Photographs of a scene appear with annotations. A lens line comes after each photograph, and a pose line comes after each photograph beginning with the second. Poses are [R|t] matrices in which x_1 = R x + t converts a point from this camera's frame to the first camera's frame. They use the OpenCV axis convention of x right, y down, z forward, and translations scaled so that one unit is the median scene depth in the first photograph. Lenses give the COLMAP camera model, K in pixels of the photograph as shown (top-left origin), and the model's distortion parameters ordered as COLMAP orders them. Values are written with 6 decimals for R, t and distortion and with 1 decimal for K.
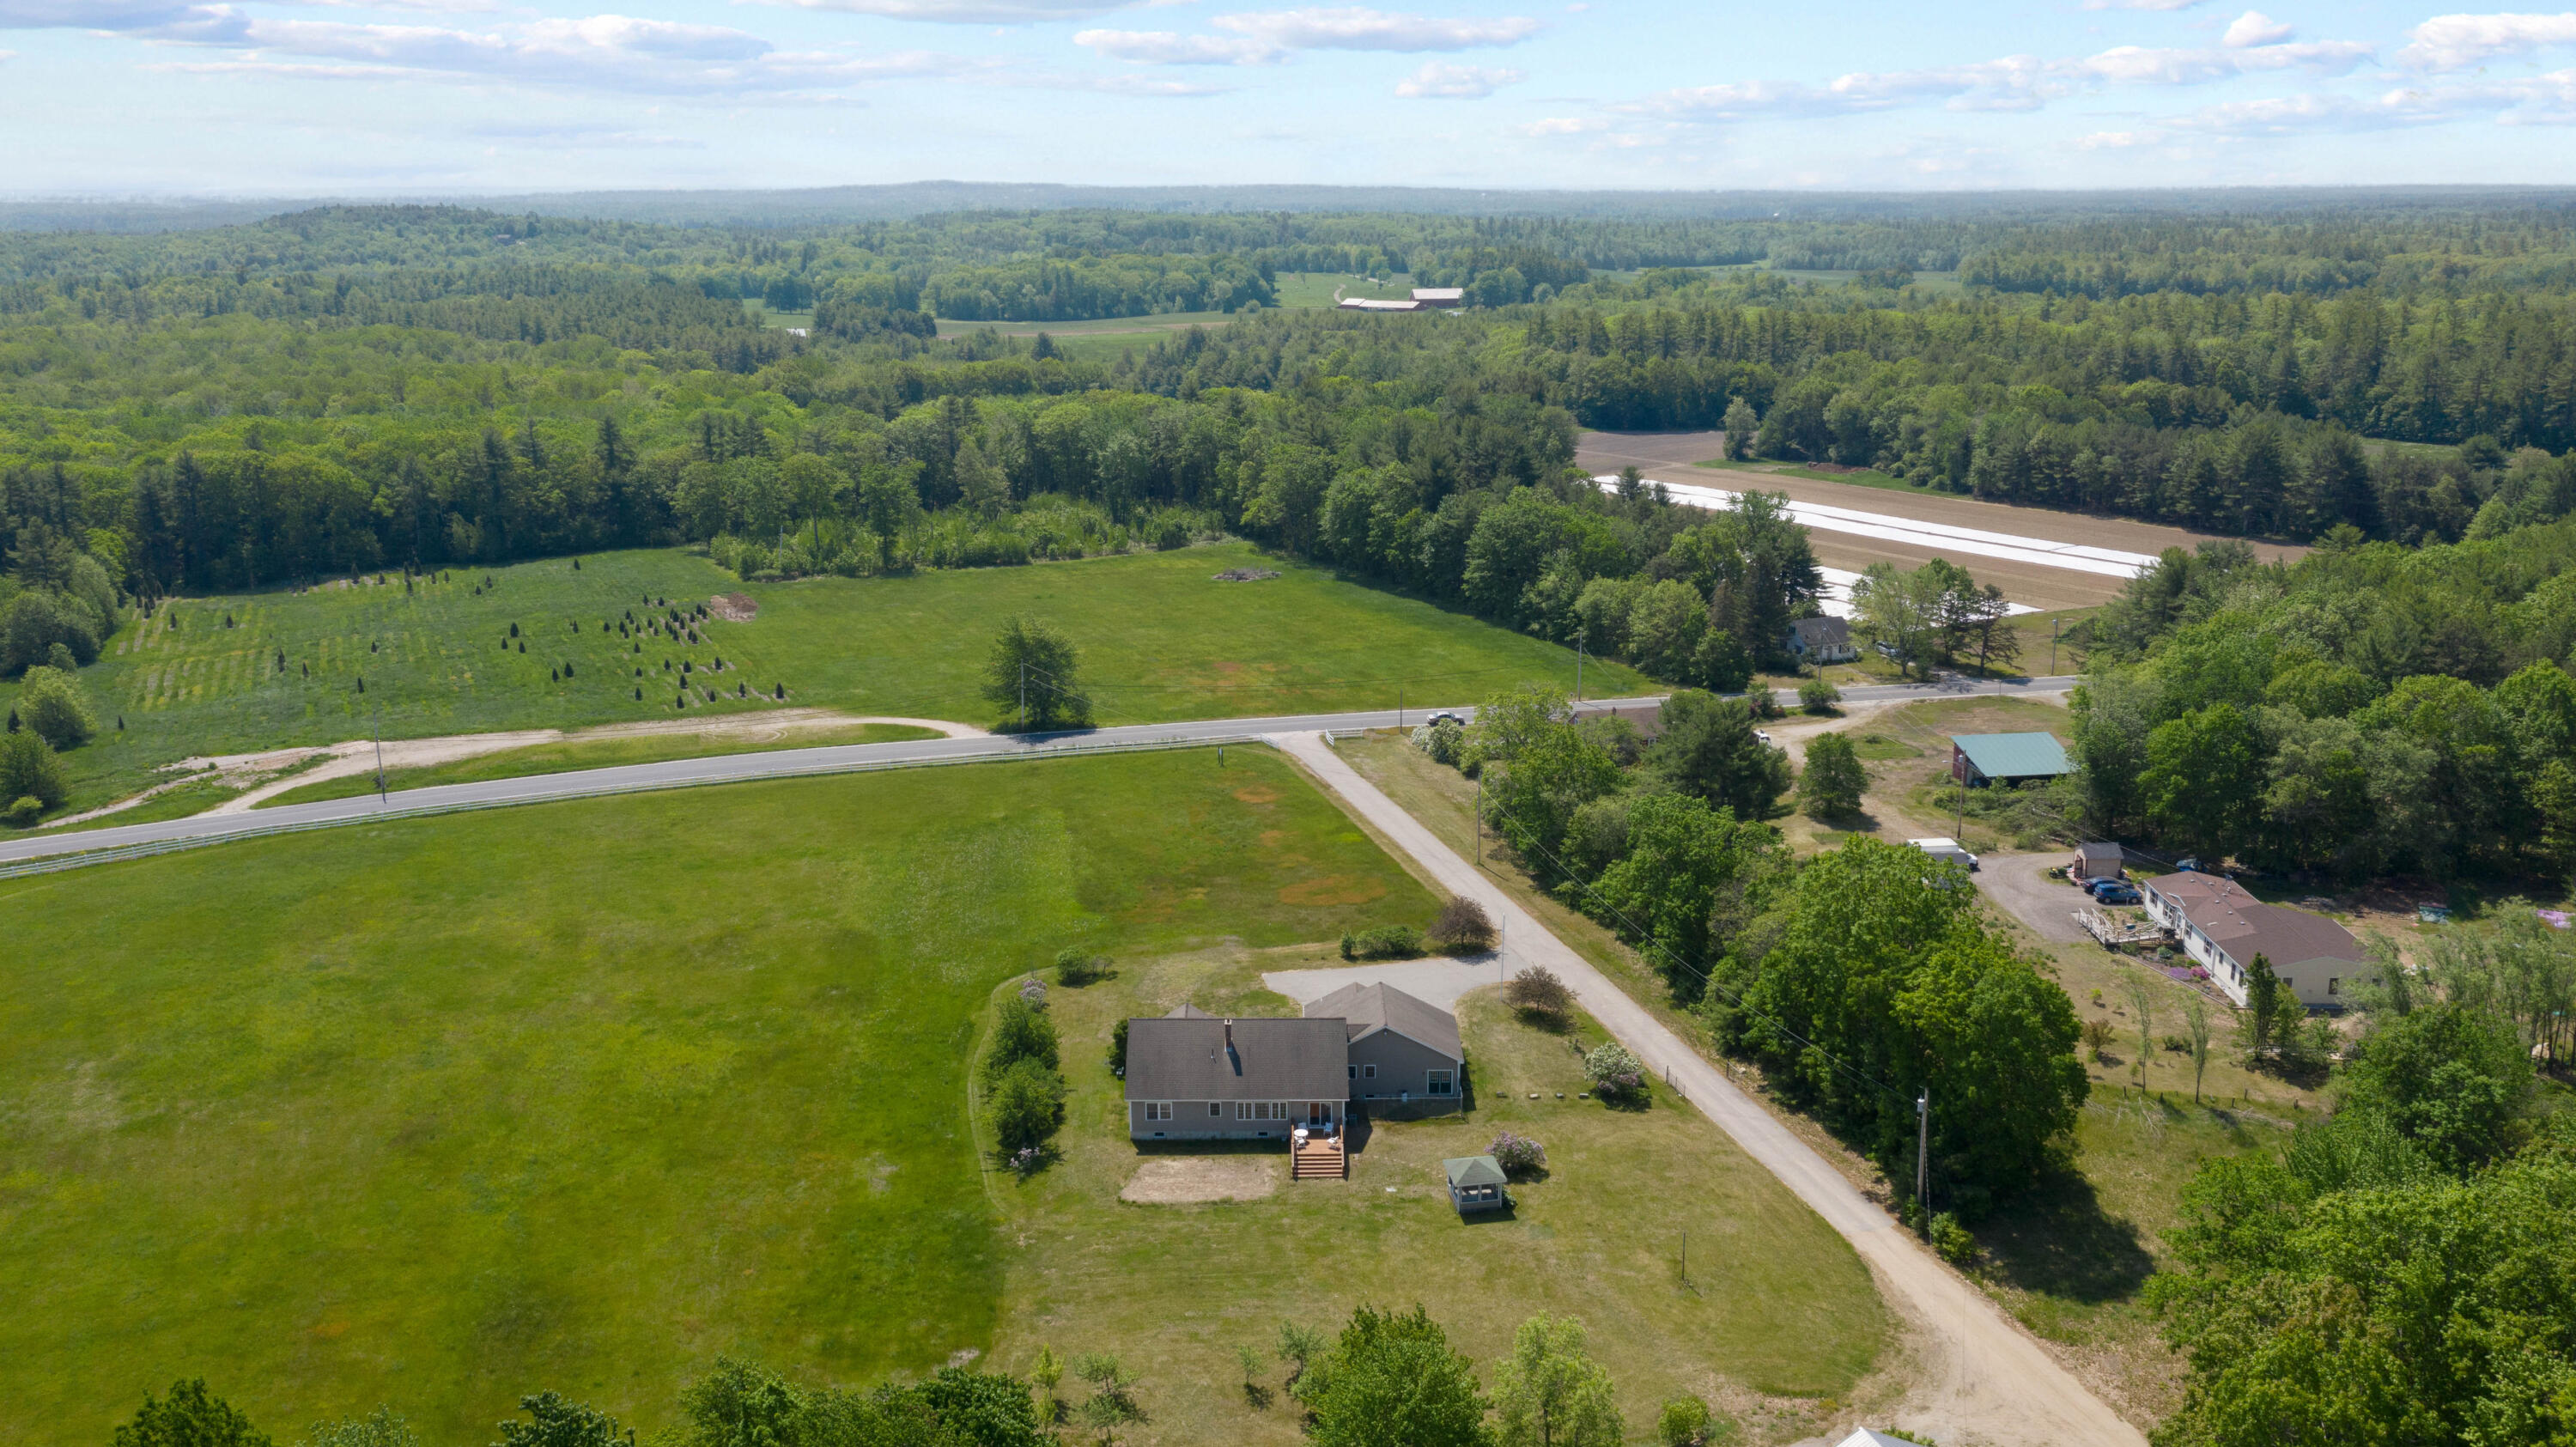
lens RADIAL K [[2044.7, 0, 1288.0], [0, 2044.7, 723.5], [0, 0, 1]] dist [-0.013339, 0.007594]
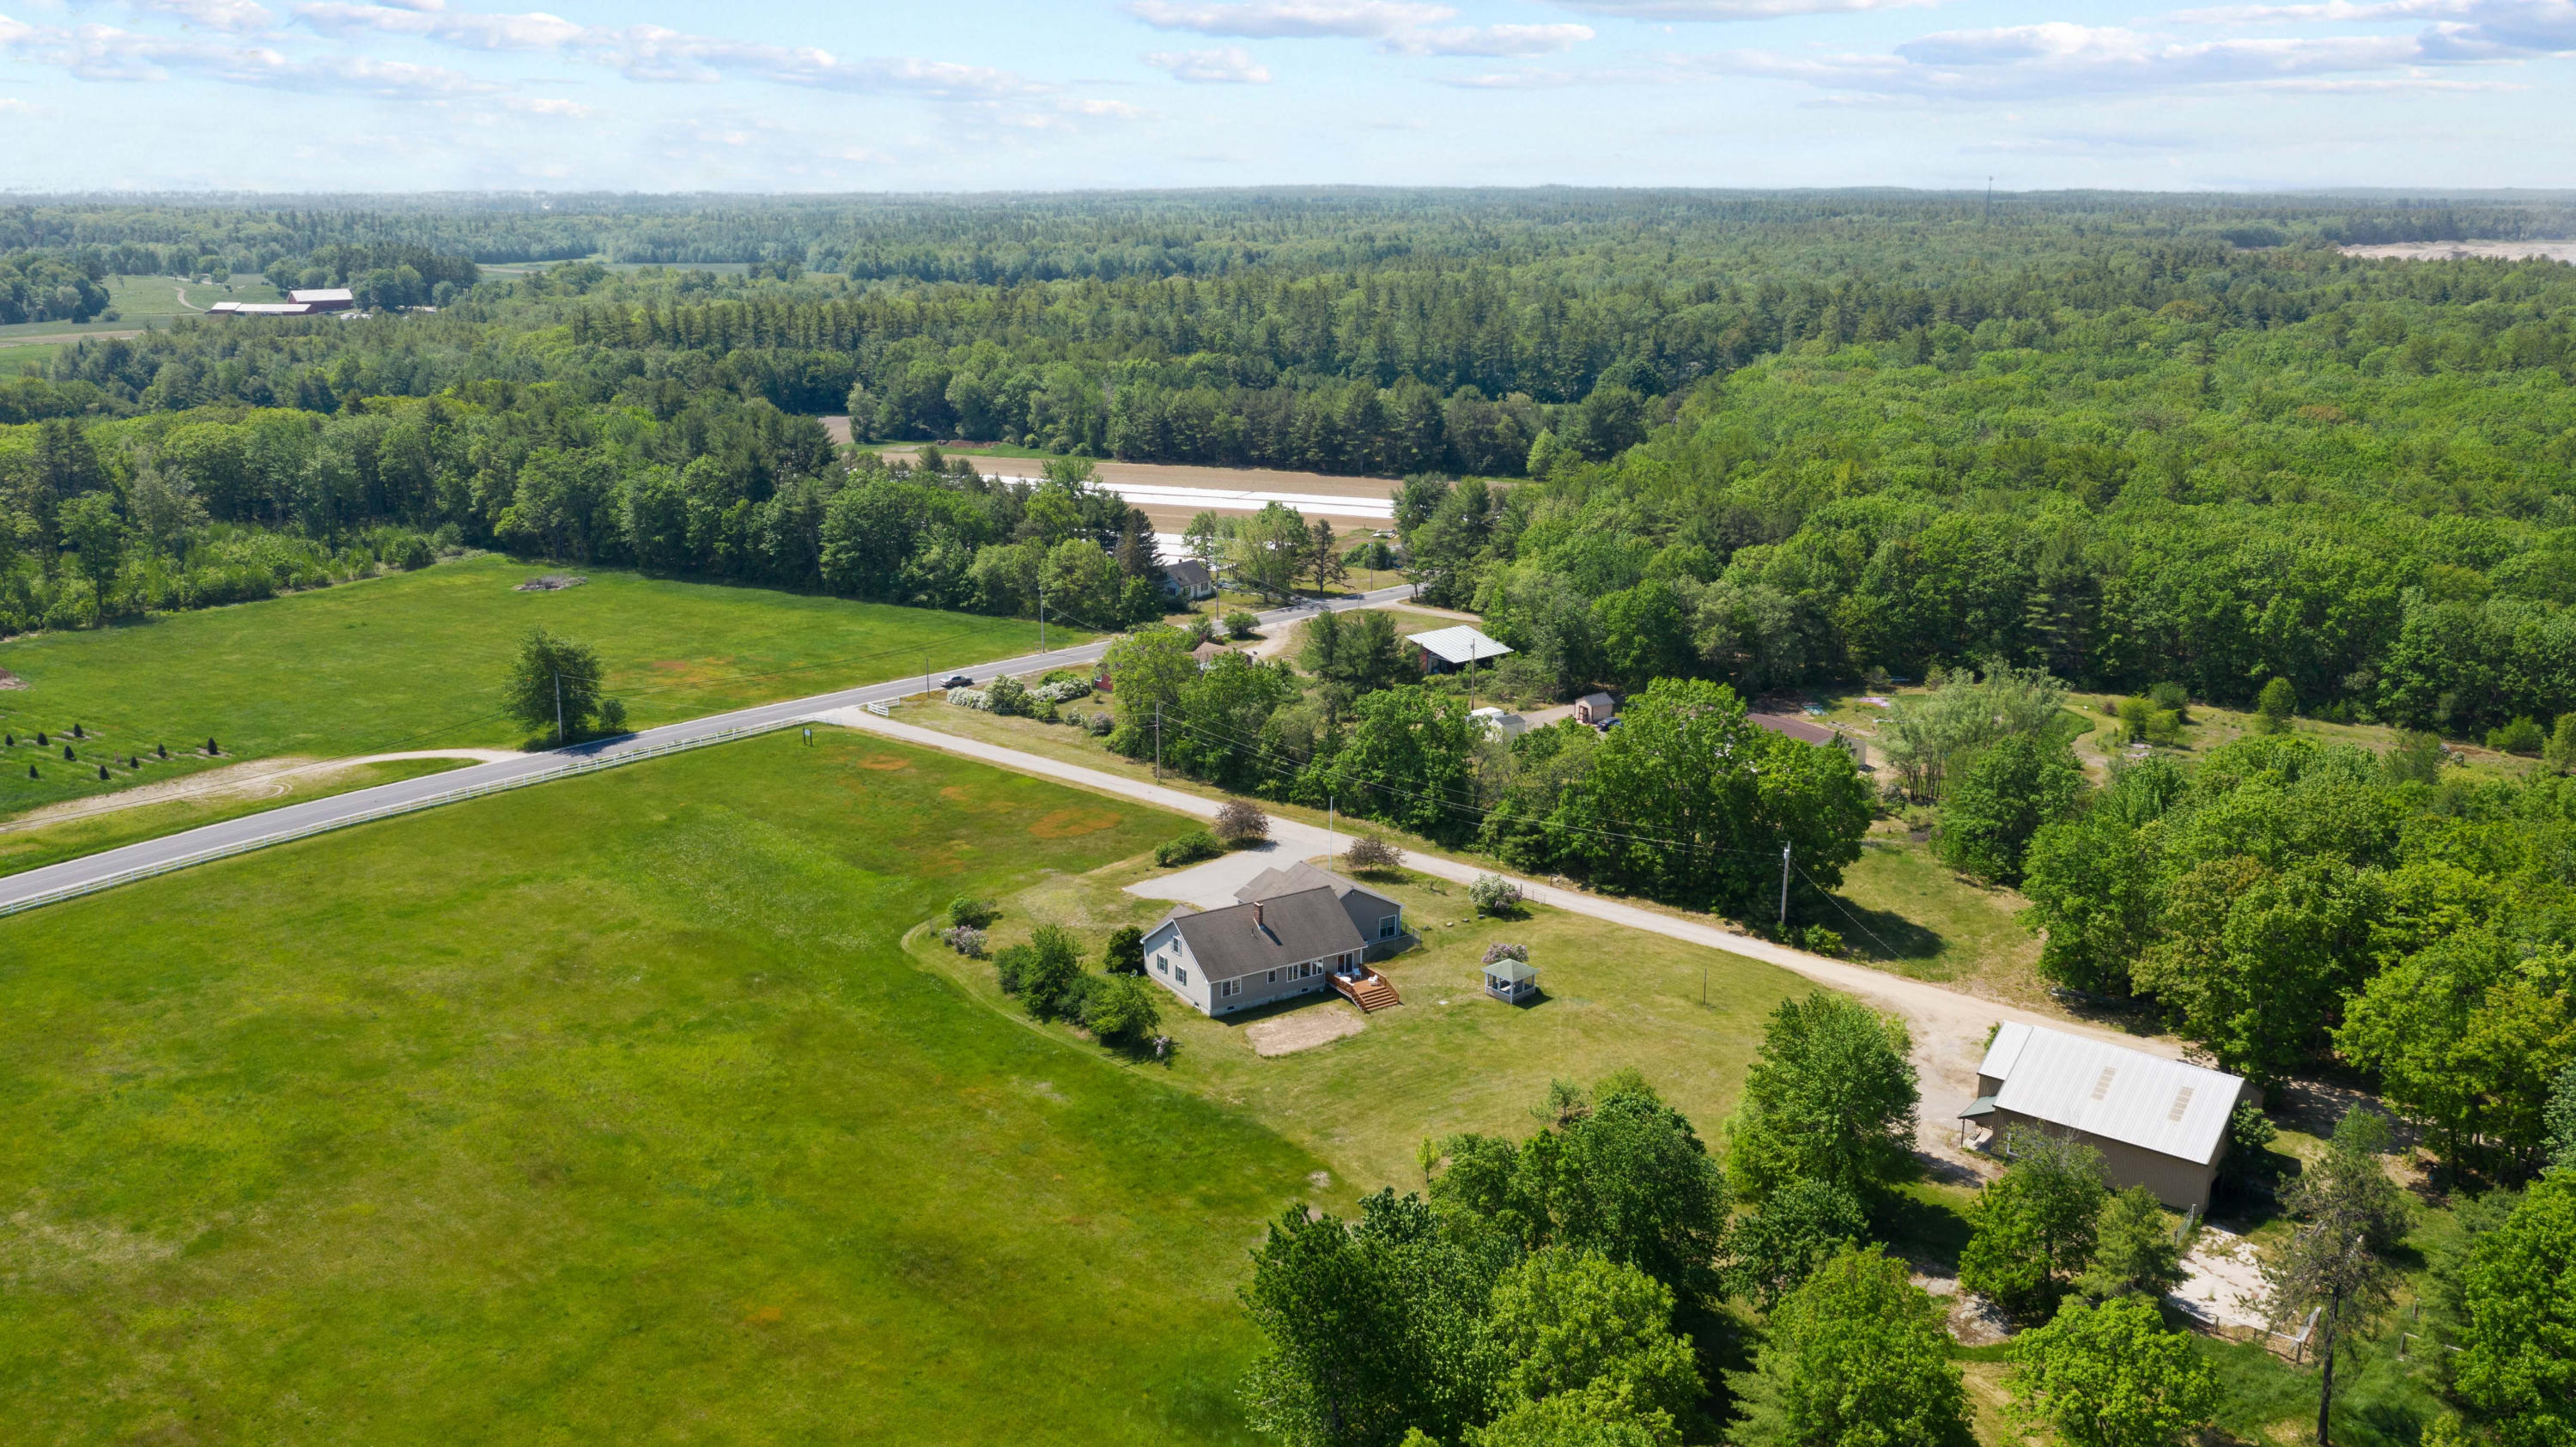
lens RADIAL K [[2059.4, 0, 1288.0], [0, 2059.4, 723.5], [0, 0, 1]] dist [-0.014597, 0.011497]
pose [[0.837265, -0.131648, 0.530713, -0.246112], [0.130691, 0.990634, 0.039555, -0.000145], [-0.530950, 0.036242, 0.846628, -0.003842]]
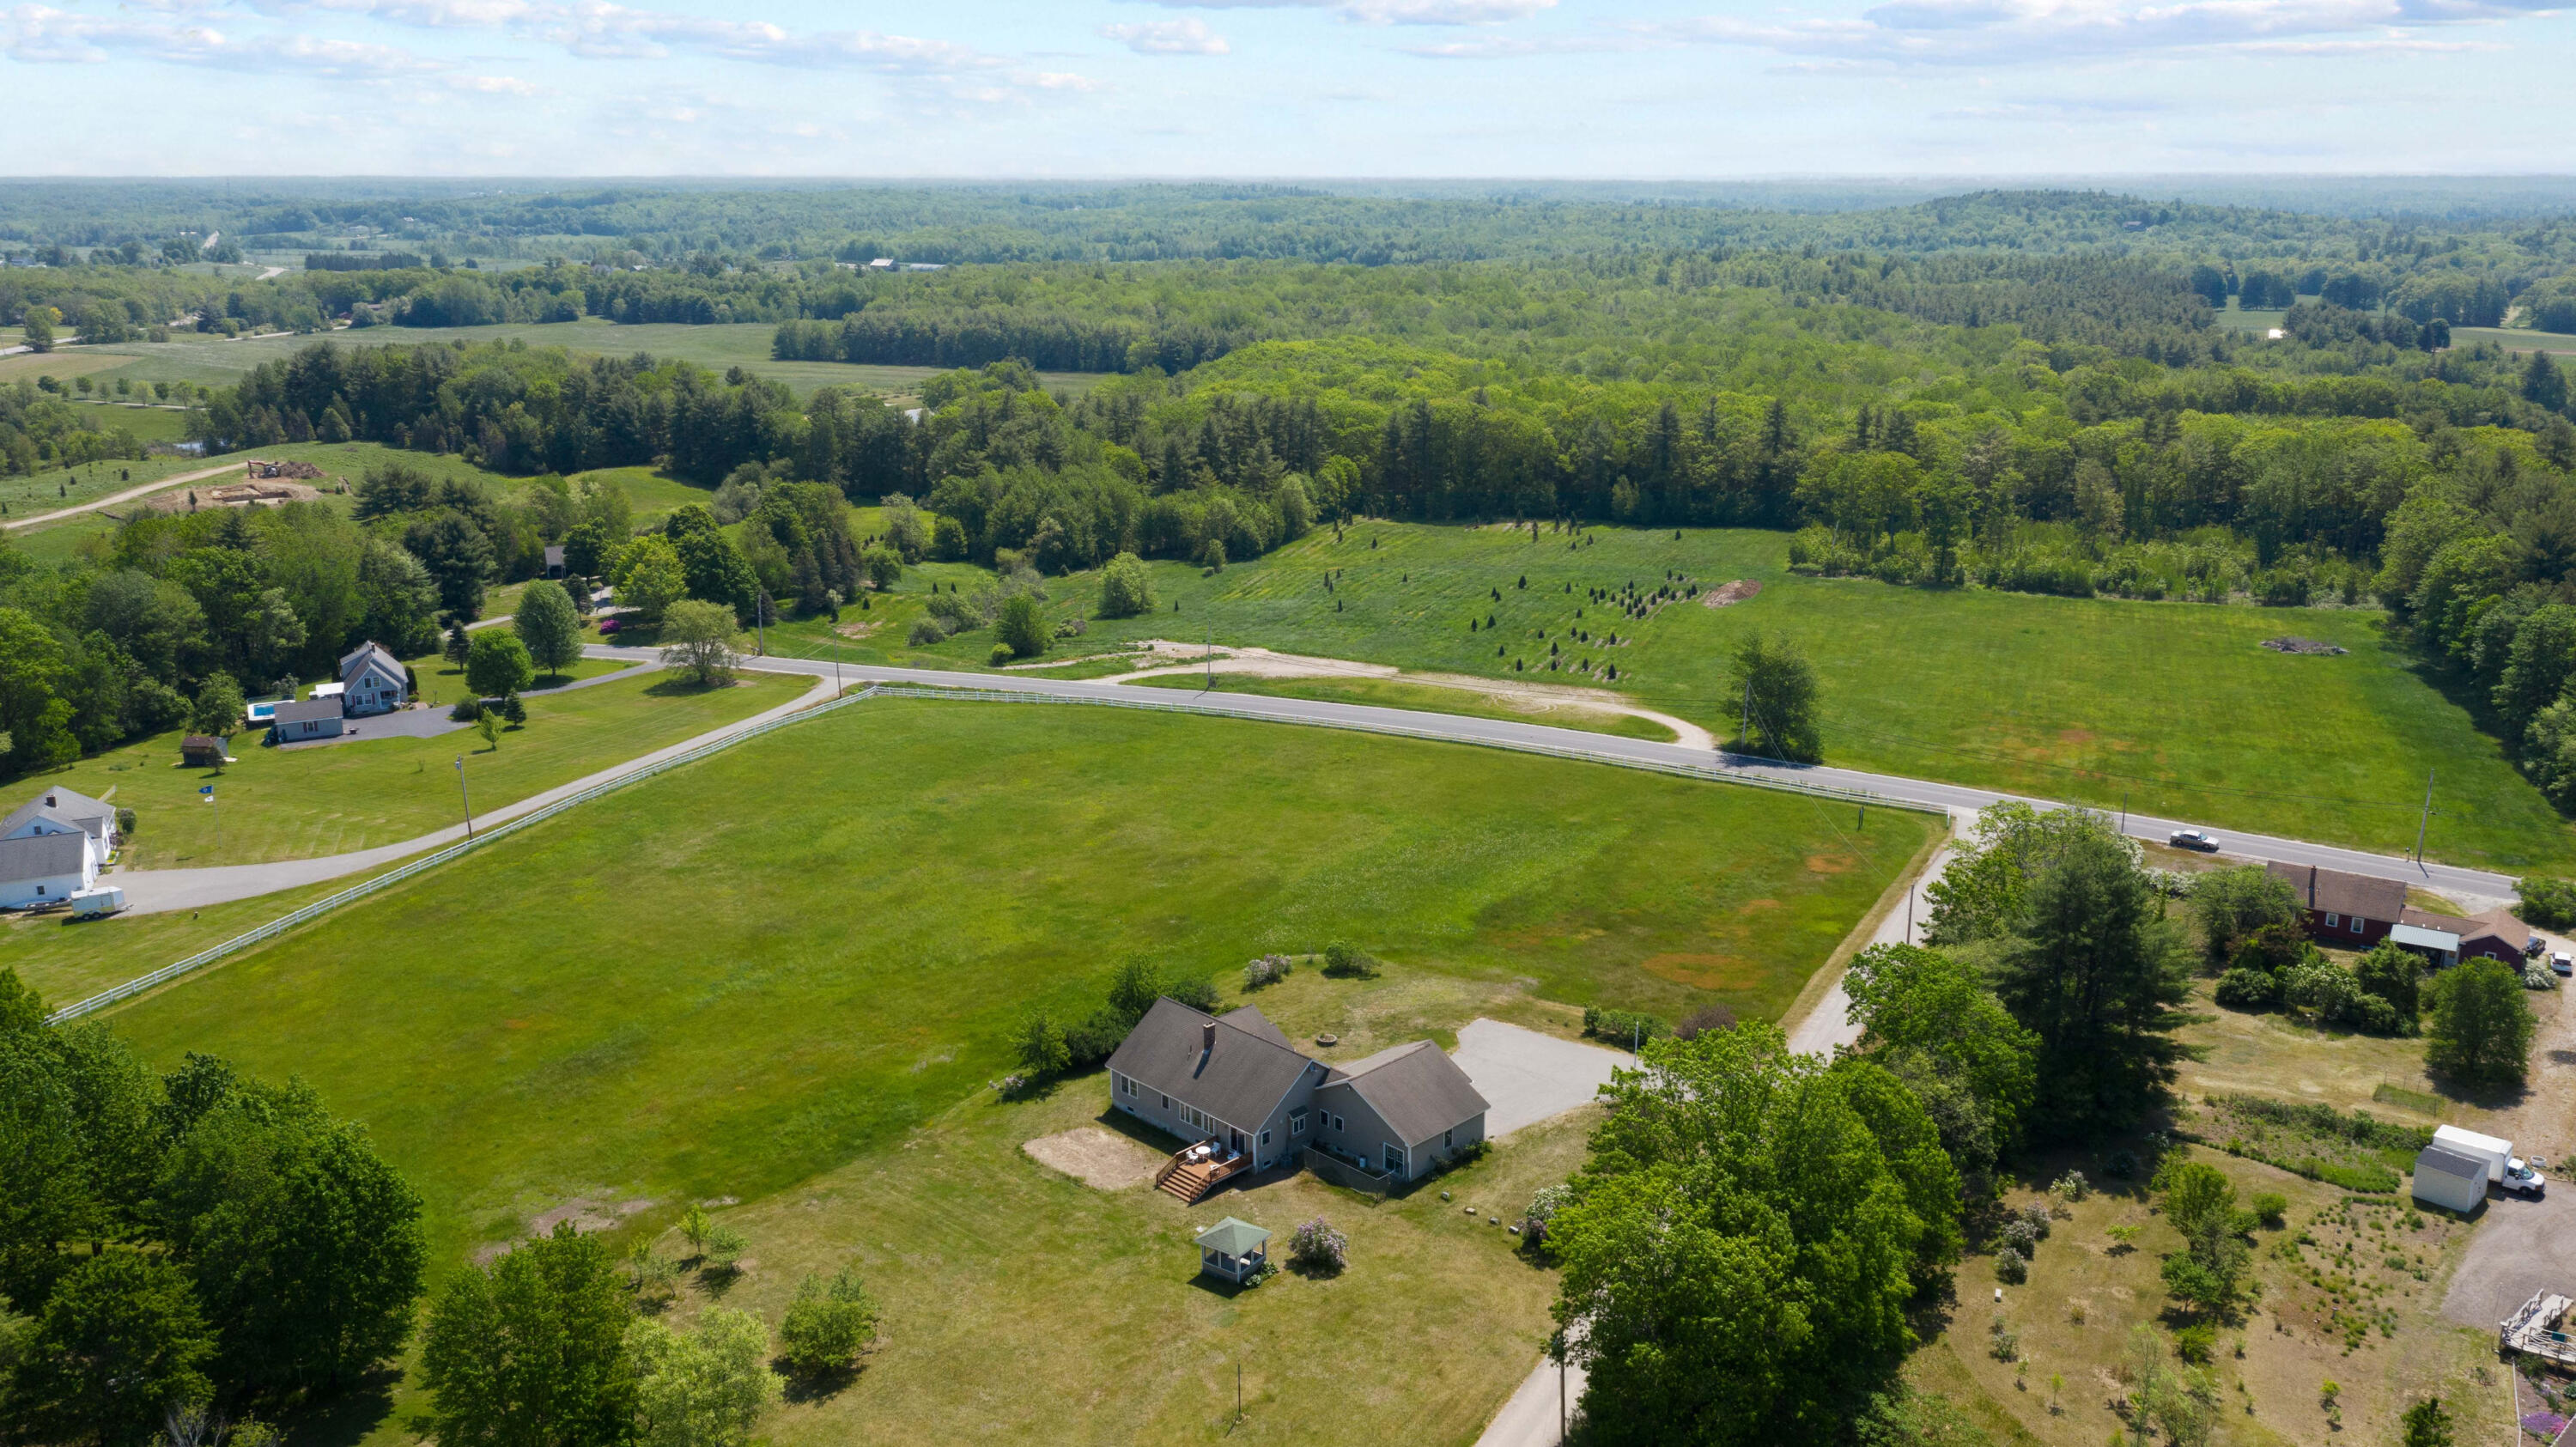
lens RADIAL K [[2044.7, 0, 1288.0], [0, 2044.7, 723.5], [0, 0, 1]] dist [-0.013339, 0.007594]
pose [[0.702442, 0.187425, -0.686620, 0.253909], [-0.182810, 0.979852, 0.080445, -0.032241], [0.687863, 0.069013, 0.722552, 0.118060]]
